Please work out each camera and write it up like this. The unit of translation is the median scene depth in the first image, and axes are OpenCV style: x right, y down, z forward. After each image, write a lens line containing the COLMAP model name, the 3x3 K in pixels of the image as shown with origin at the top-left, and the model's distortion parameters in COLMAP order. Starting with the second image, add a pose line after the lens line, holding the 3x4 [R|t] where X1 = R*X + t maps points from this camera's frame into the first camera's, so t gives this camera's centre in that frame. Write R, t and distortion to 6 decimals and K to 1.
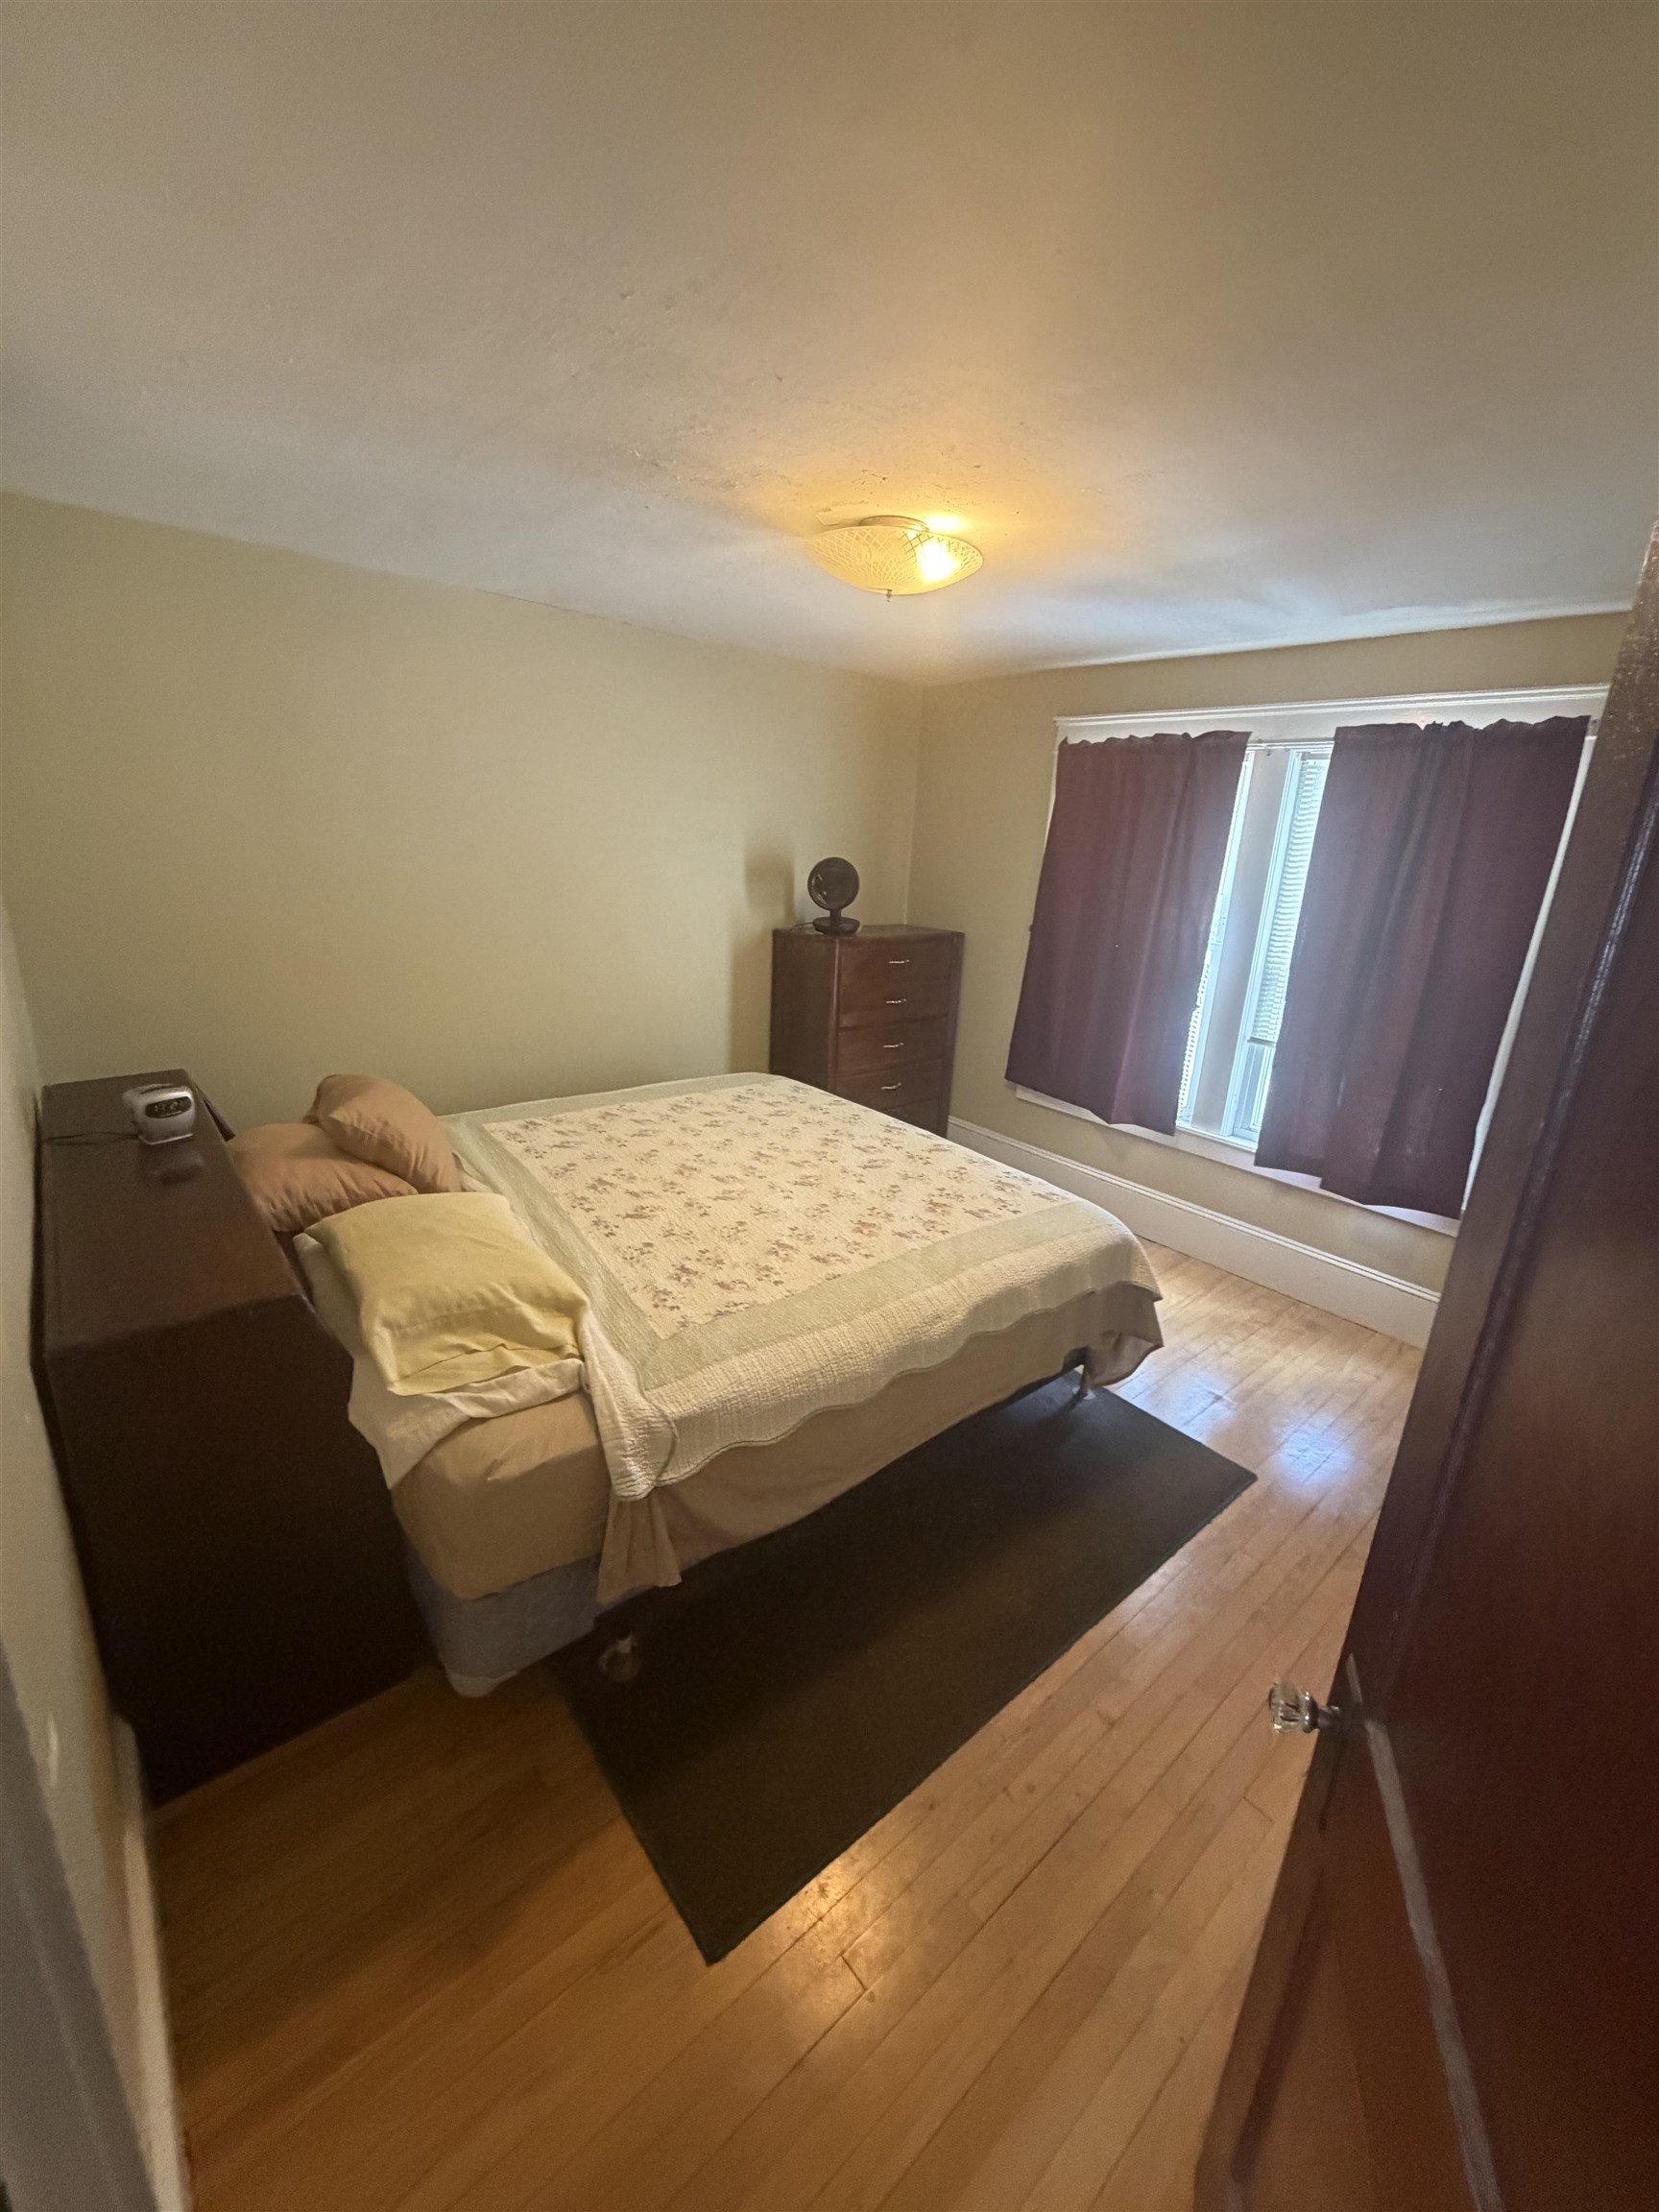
lens RADIAL K [[878.4, 0, 812.5], [0, 878.4, 1075.1], [0, 0, 1]] dist [-0.000170, 0.000049]
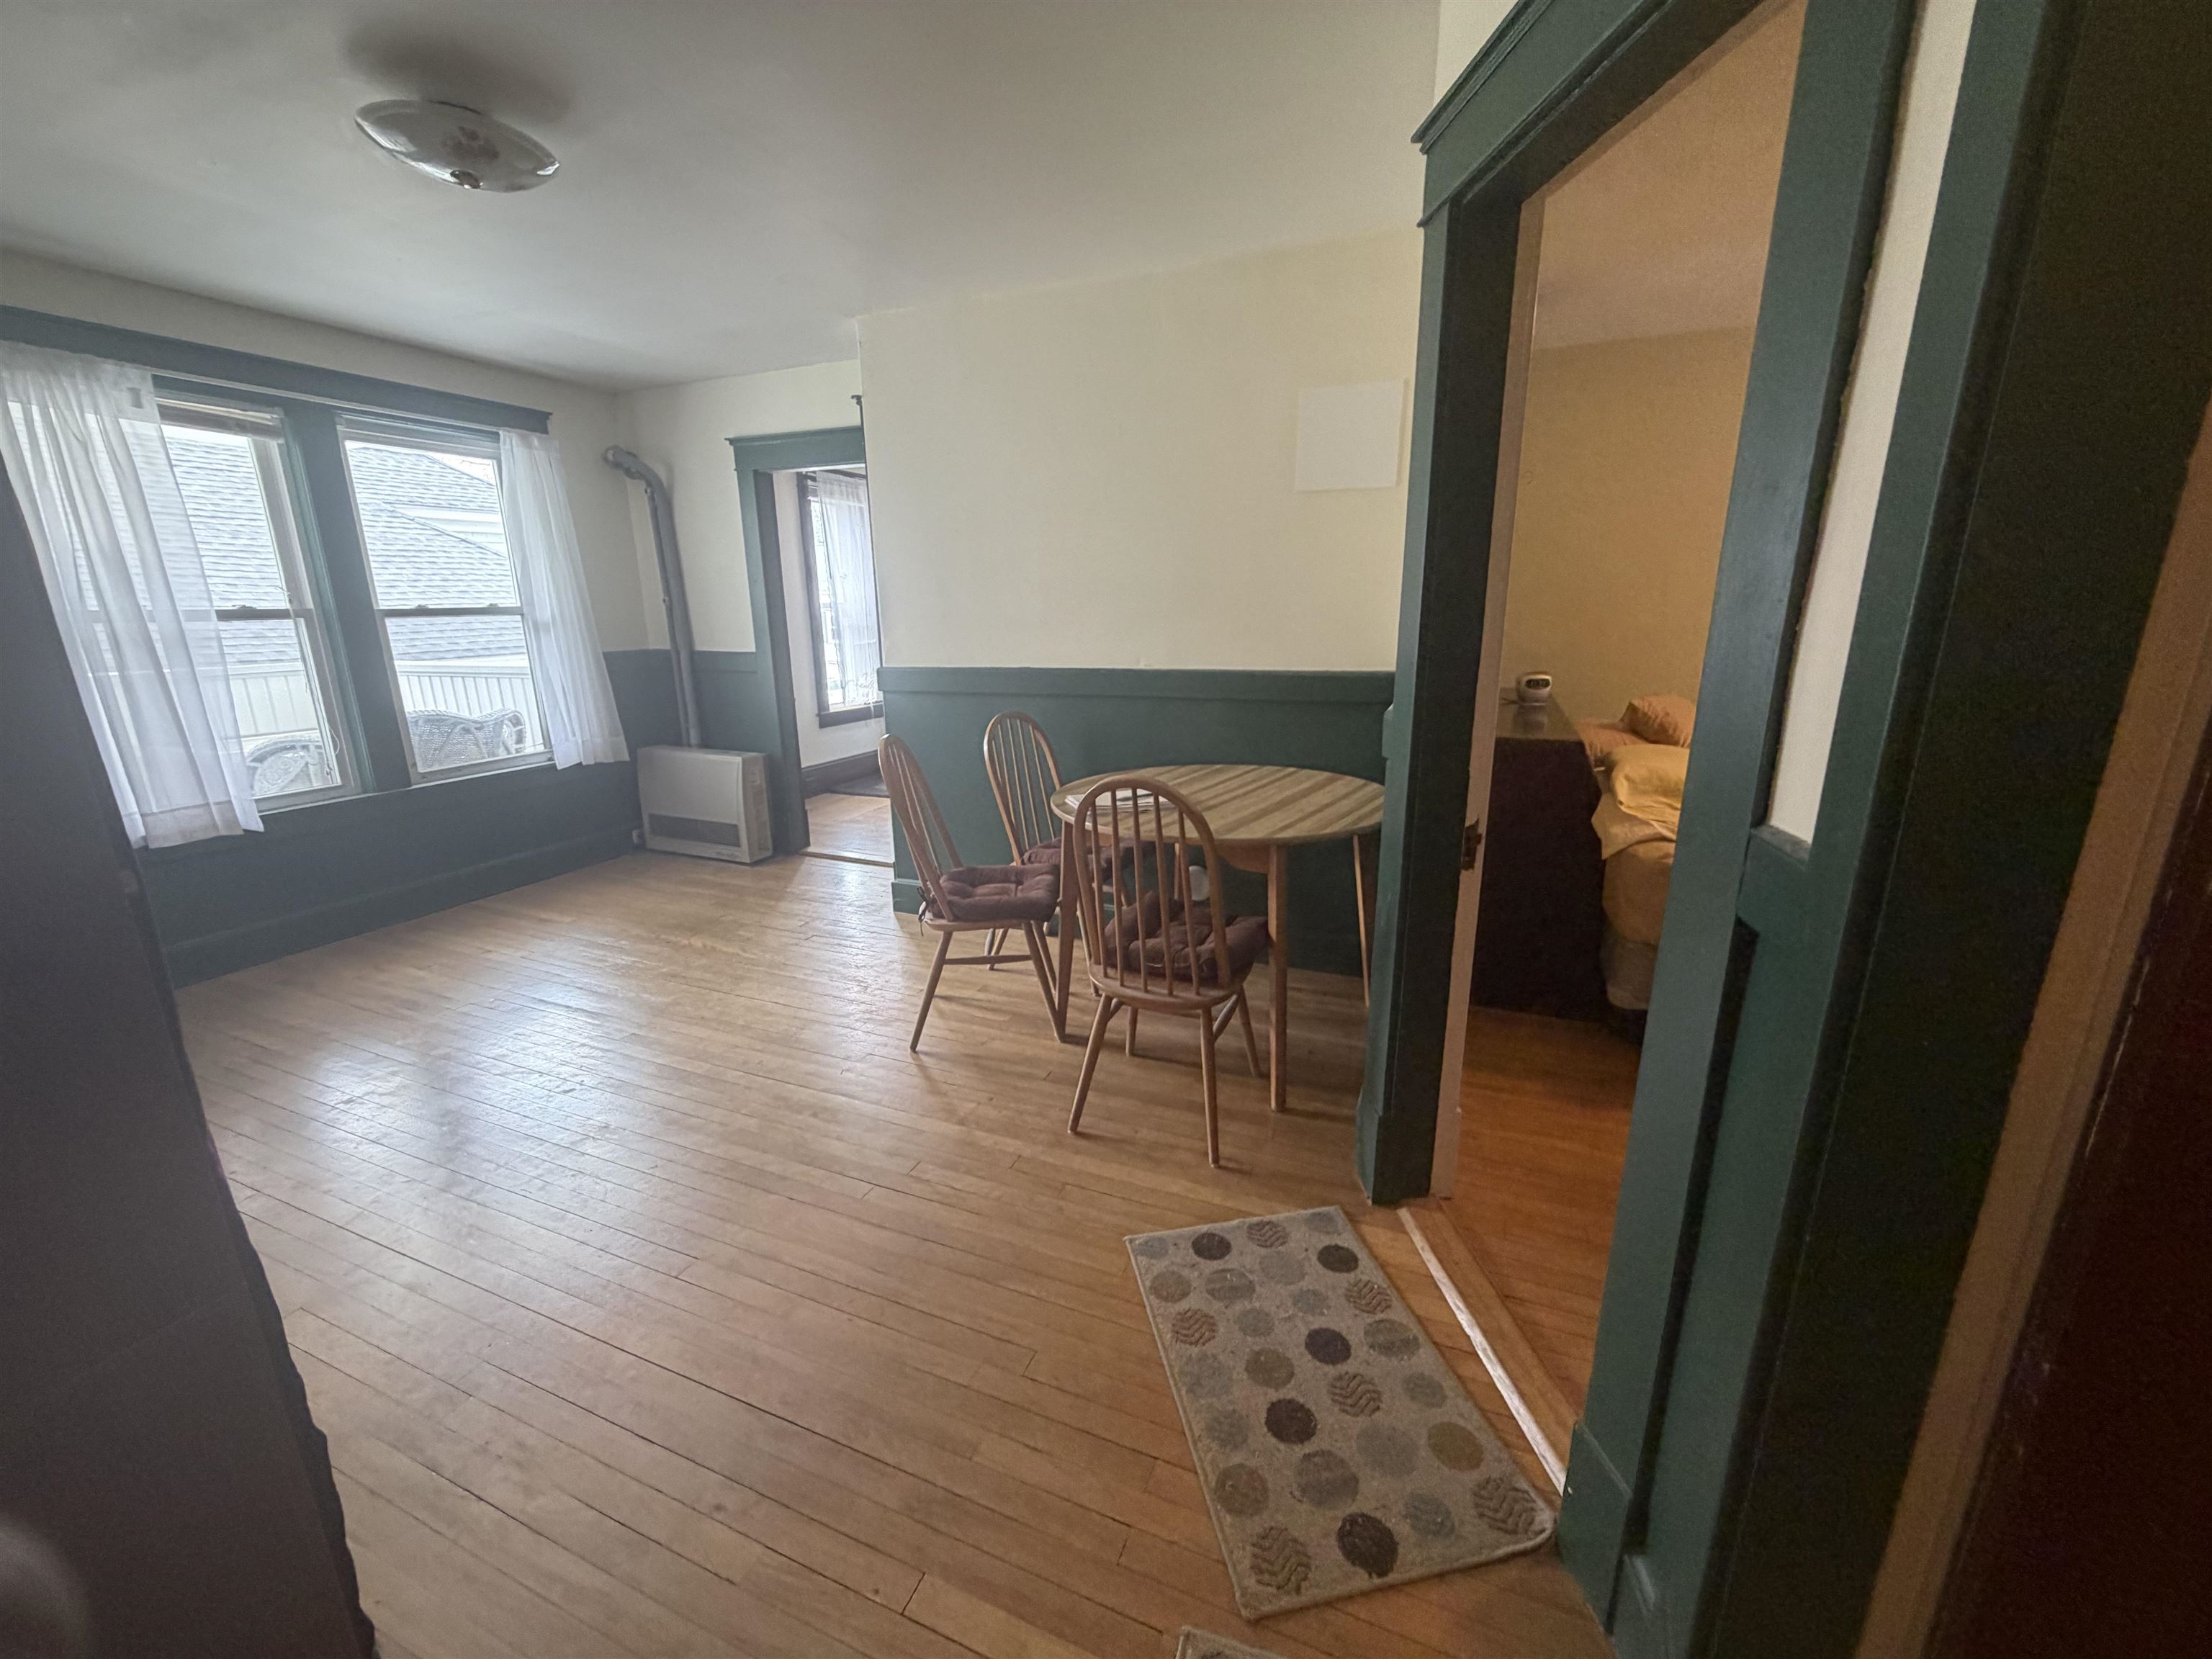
lens RADIAL K [[878.4, 0, 1099.5], [0, 878.4, 827.2], [0, 0, 1]] dist [-0.000170, 0.000049]
pose [[0.458553, 0.170138, -0.872228, 0.305386], [-0.206703, 0.975002, 0.081516, 0.255631], [0.864293, 0.142913, 0.482258, -0.382352]]
